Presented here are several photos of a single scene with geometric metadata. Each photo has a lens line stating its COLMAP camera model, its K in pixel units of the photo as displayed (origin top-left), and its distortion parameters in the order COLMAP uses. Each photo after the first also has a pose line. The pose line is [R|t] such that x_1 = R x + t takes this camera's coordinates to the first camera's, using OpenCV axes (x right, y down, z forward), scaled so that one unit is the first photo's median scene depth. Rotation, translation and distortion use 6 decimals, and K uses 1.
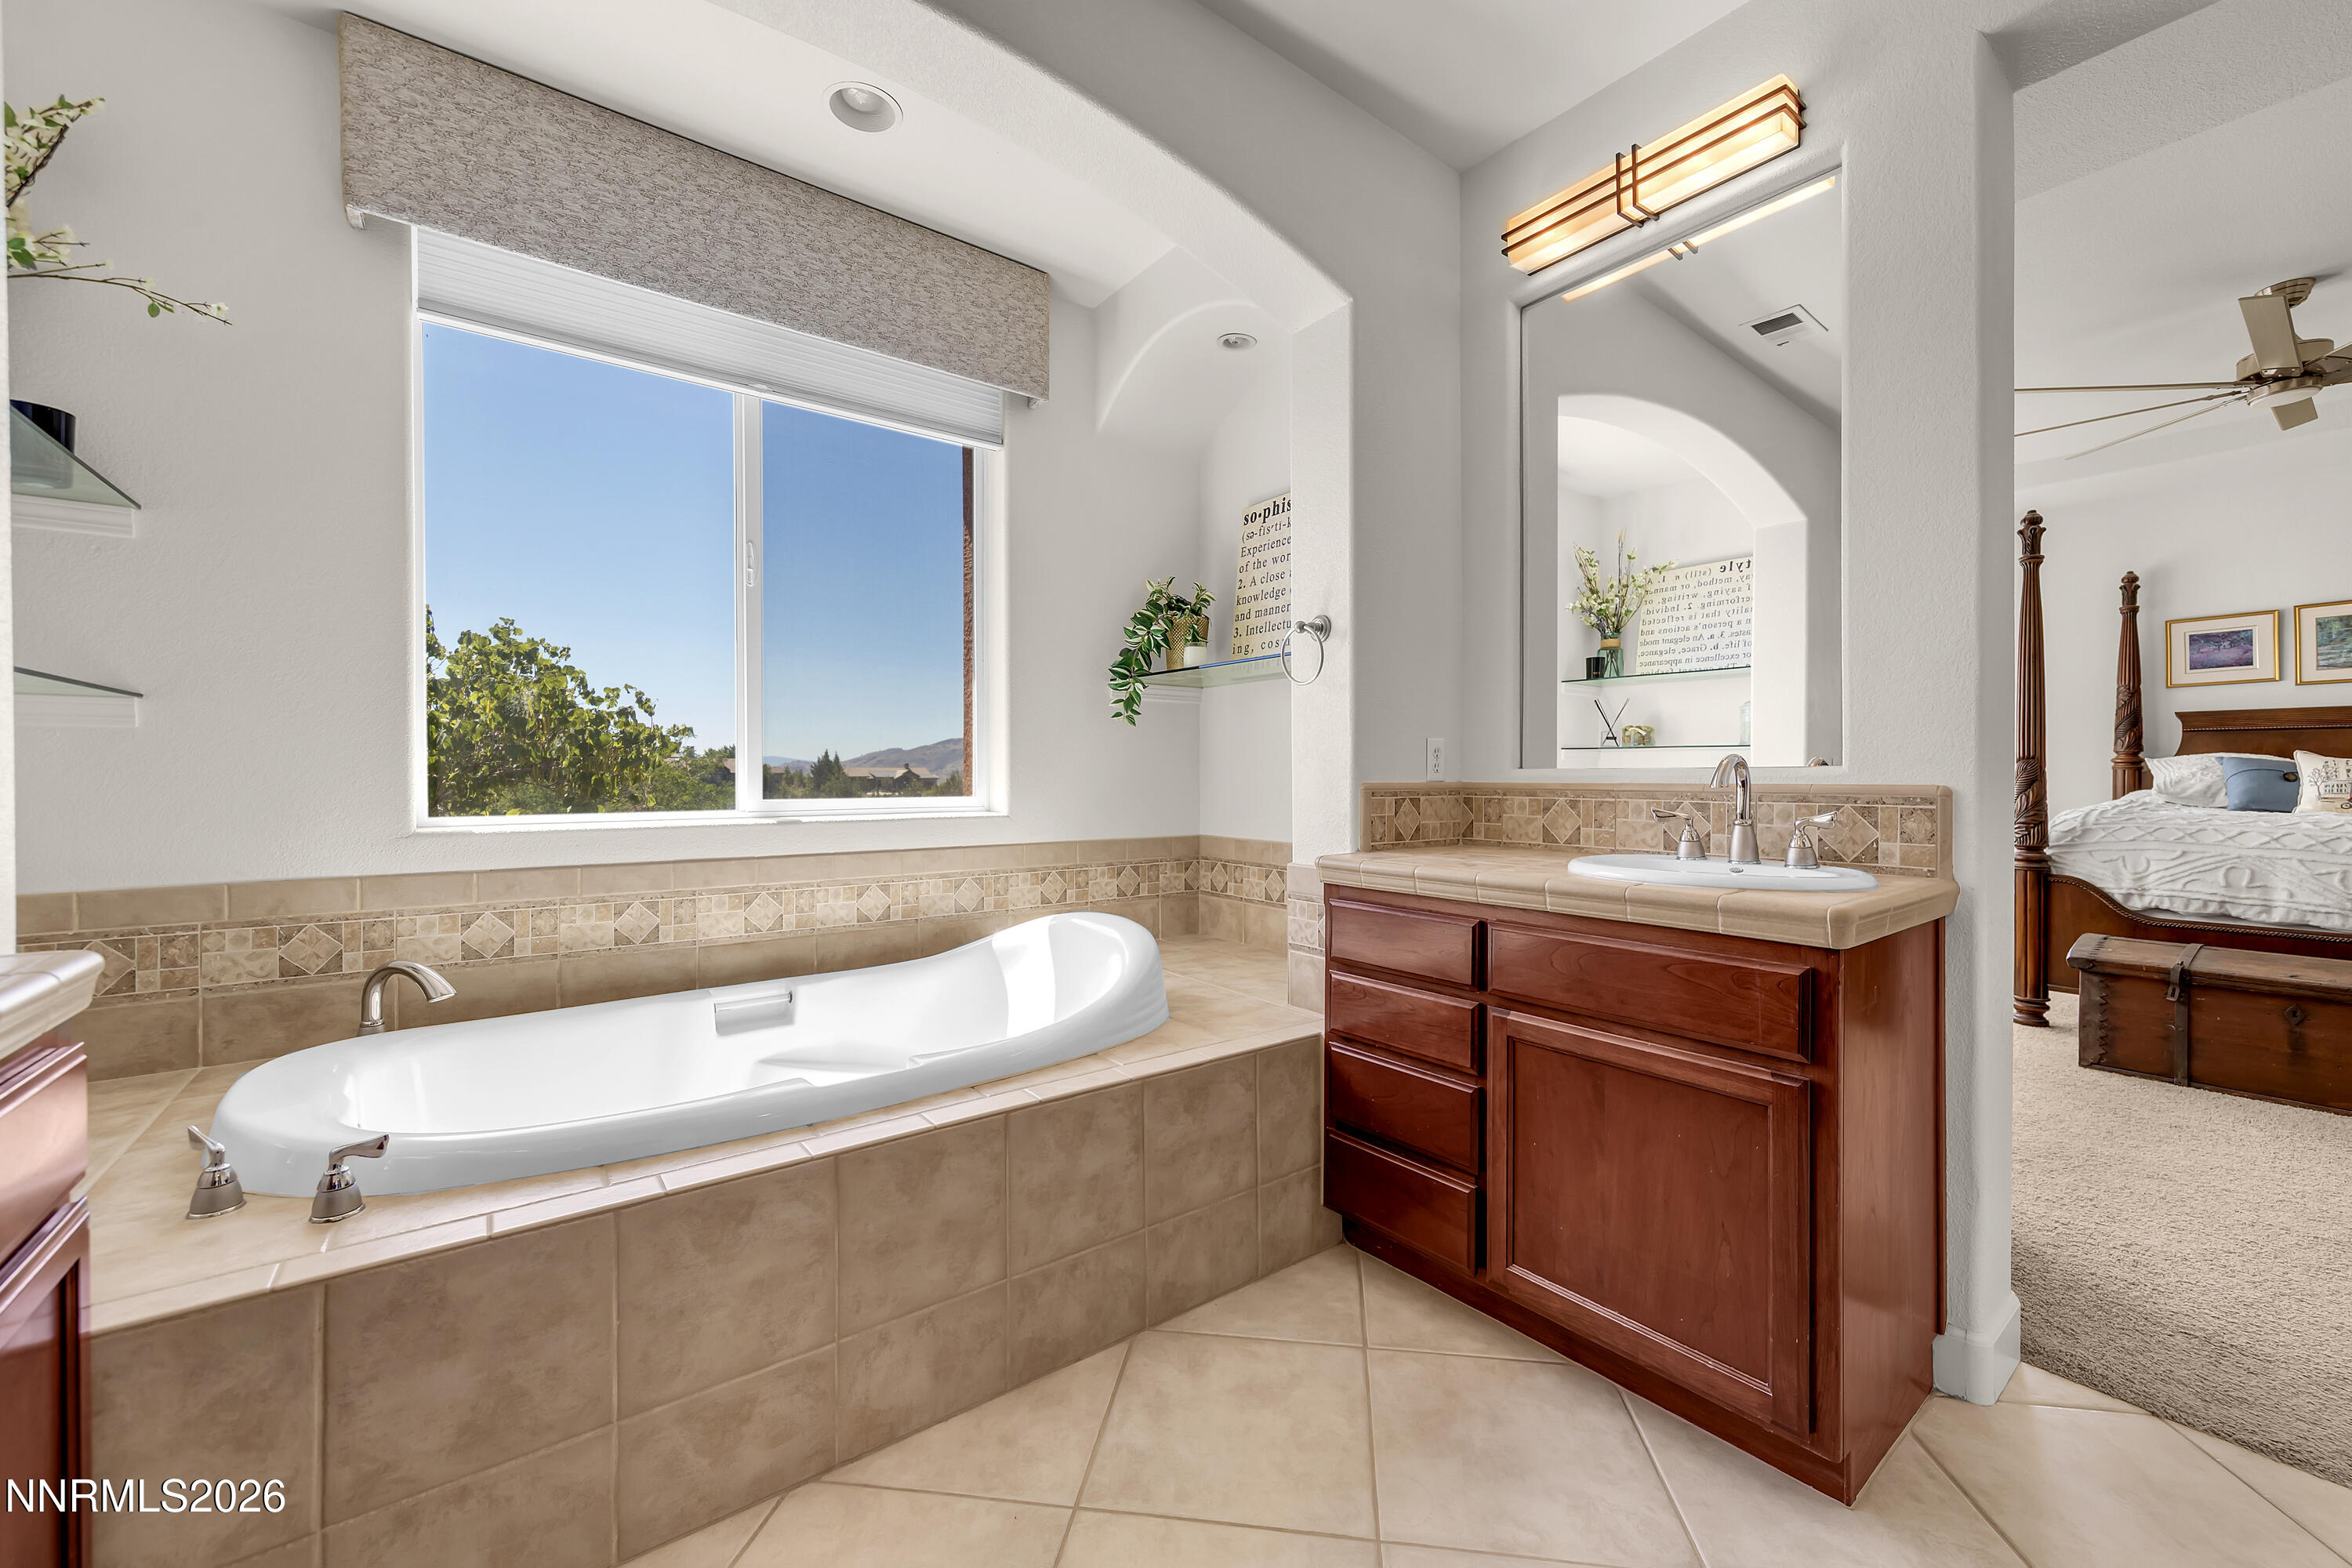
lens RADIAL K [[935.4, 0, 1189.3], [0, 935.4, 778.7], [0, 0, 1]] dist [0.001113, -0.000238]
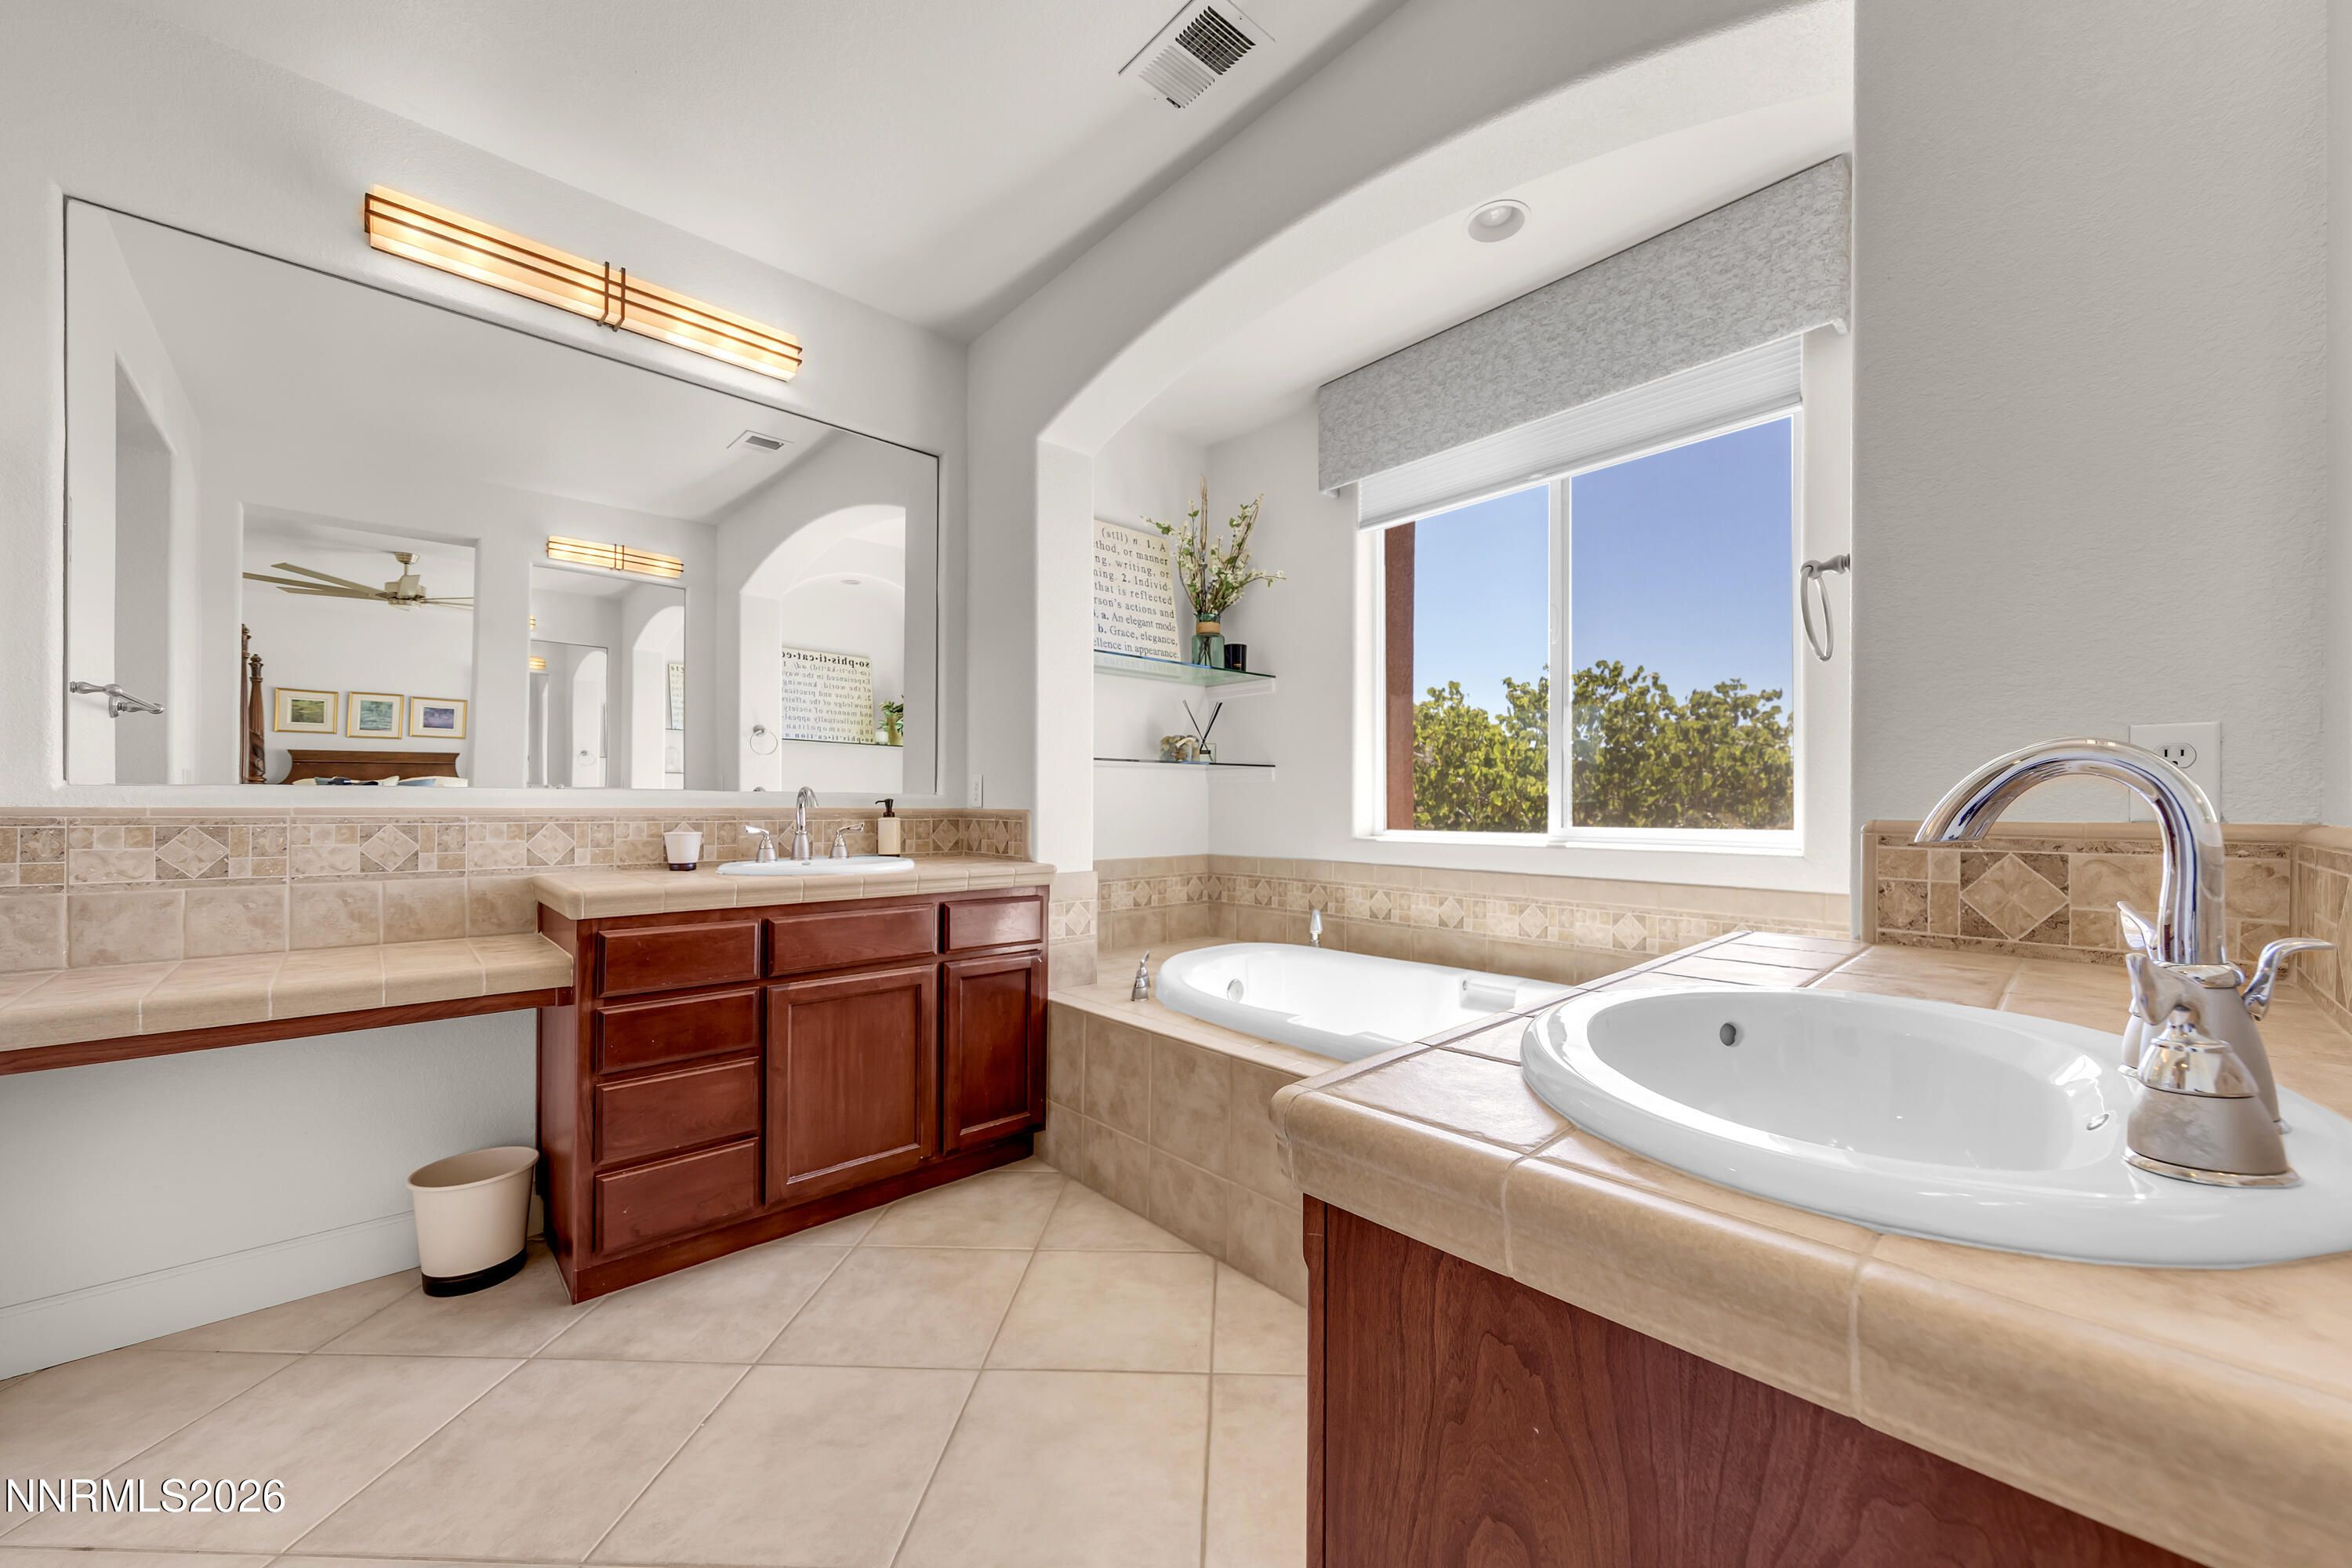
lens RADIAL K [[843.0, 0, 1185.3], [0, 843.0, 802.0], [0, 0, 1]] dist [0.001285, -0.000018]
pose [[0.094959, -0.001275, -0.995480, 0.663880], [-0.008125, 0.999965, -0.002055, -0.001966], [0.995448, 0.008283, 0.094945, 0.547887]]
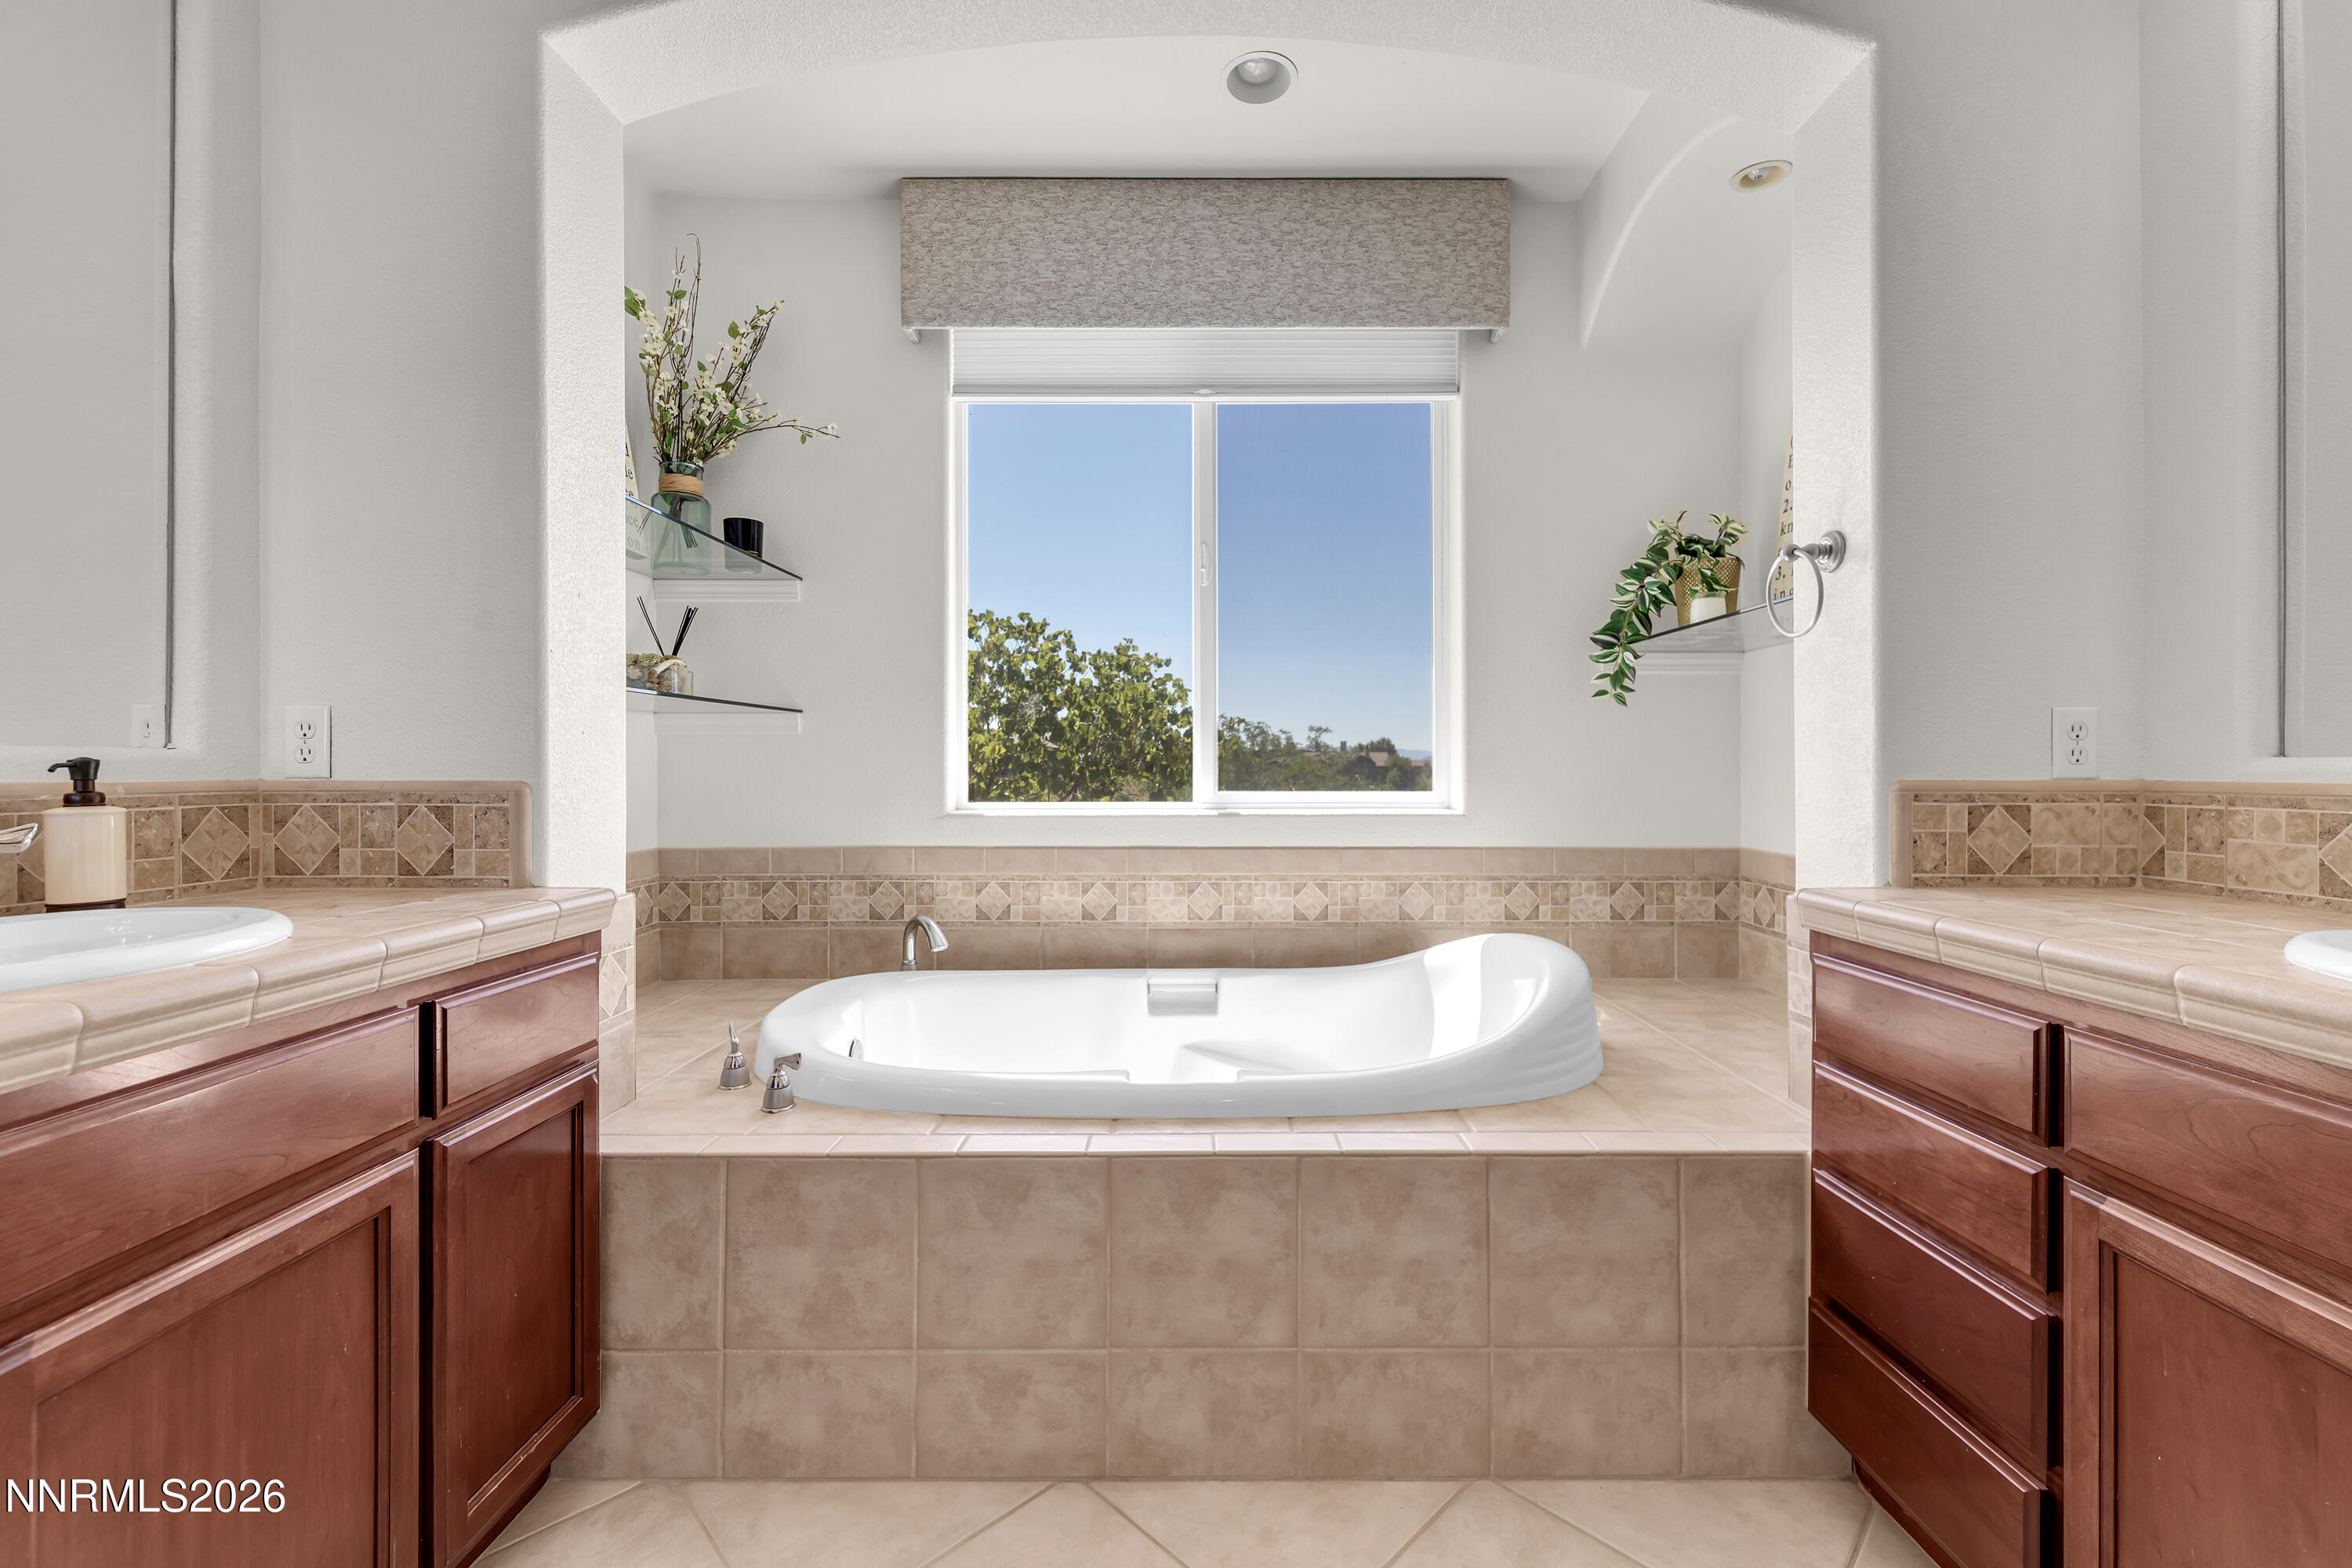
lens RADIAL K [[968.7, 0, 1179.6], [0, 968.7, 764.5], [0, 0, 1]] dist [0.002140, -0.000392]
pose [[0.790529, -0.001442, -0.612423, 0.206943], [-0.003159, 0.999974, -0.006432, -0.000584], [0.612417, 0.007020, 0.790504, 0.167610]]
